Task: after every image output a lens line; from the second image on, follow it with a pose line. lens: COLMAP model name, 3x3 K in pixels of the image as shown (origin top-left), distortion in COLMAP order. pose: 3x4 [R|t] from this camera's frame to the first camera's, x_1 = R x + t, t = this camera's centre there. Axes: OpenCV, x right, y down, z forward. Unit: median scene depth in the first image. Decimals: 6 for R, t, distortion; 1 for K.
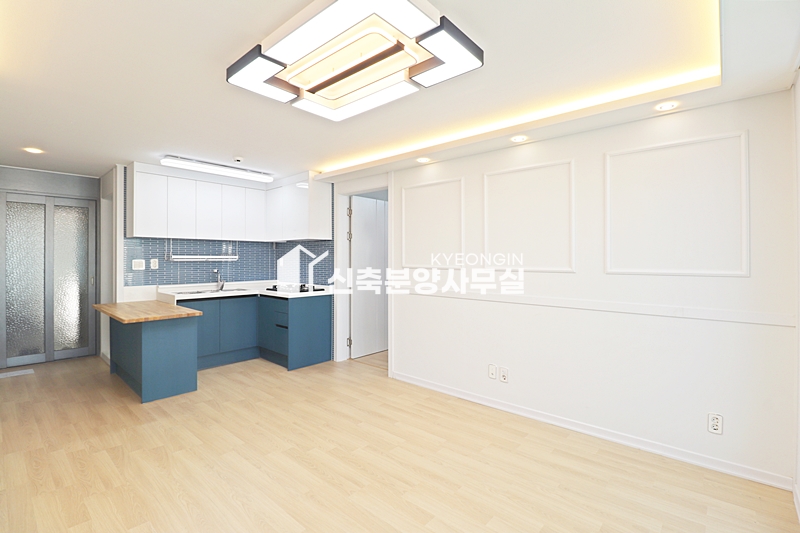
lens RADIAL K [[363.9, 0, 398.6], [0, 363.9, 259.0], [0, 0, 1]] dist [-0.002622, -0.013774]
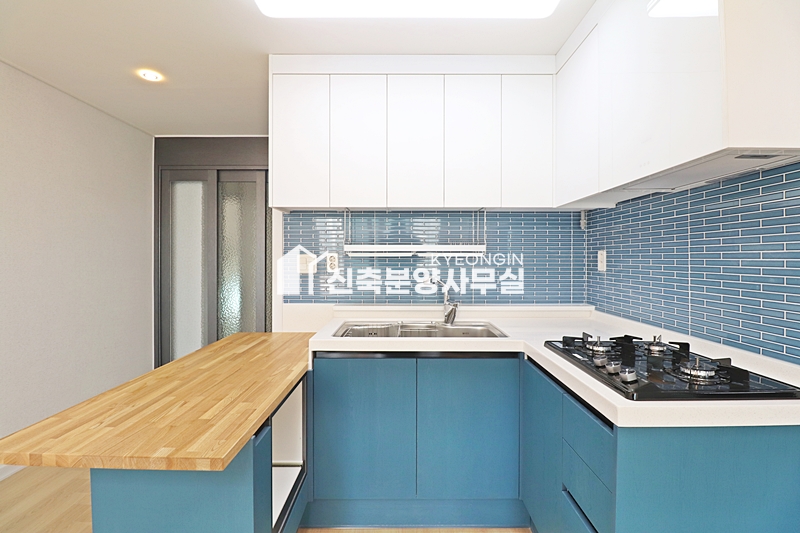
lens RADIAL K [[363.9, 0, 398.6], [0, 363.9, 259.0], [0, 0, 1]] dist [-0.002622, -0.013774]
pose [[0.660718, 0.000593, -0.750634, -0.266847], [0.001312, 0.999997, 0.001945, 0.009655], [0.750633, -0.002270, 0.660716, 0.891715]]
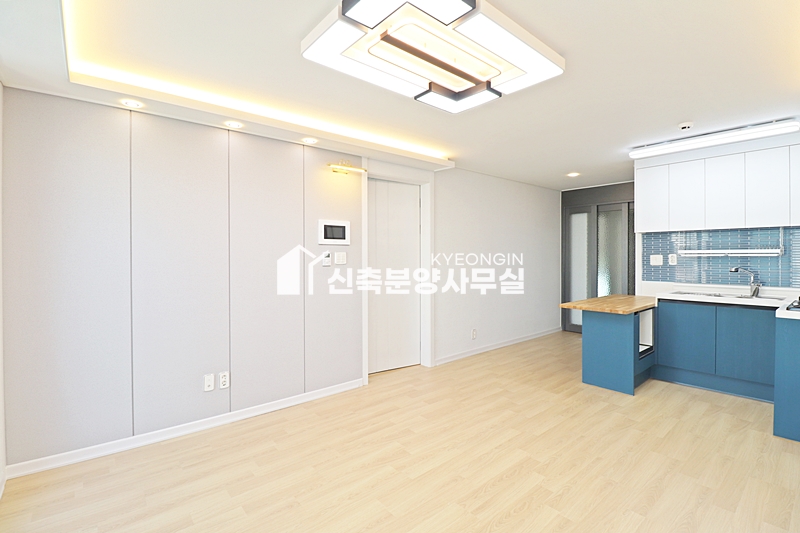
lens RADIAL K [[368.0, 0, 400.4], [0, 368.0, 258.2], [0, 0, 1]] dist [-0.001659, -0.013132]
pose [[-0.152777, 0.003415, -0.988255, 0.456528], [0.004132, 0.999987, 0.002817, 0.005362], [0.988252, -0.003653, -0.152789, 0.550551]]
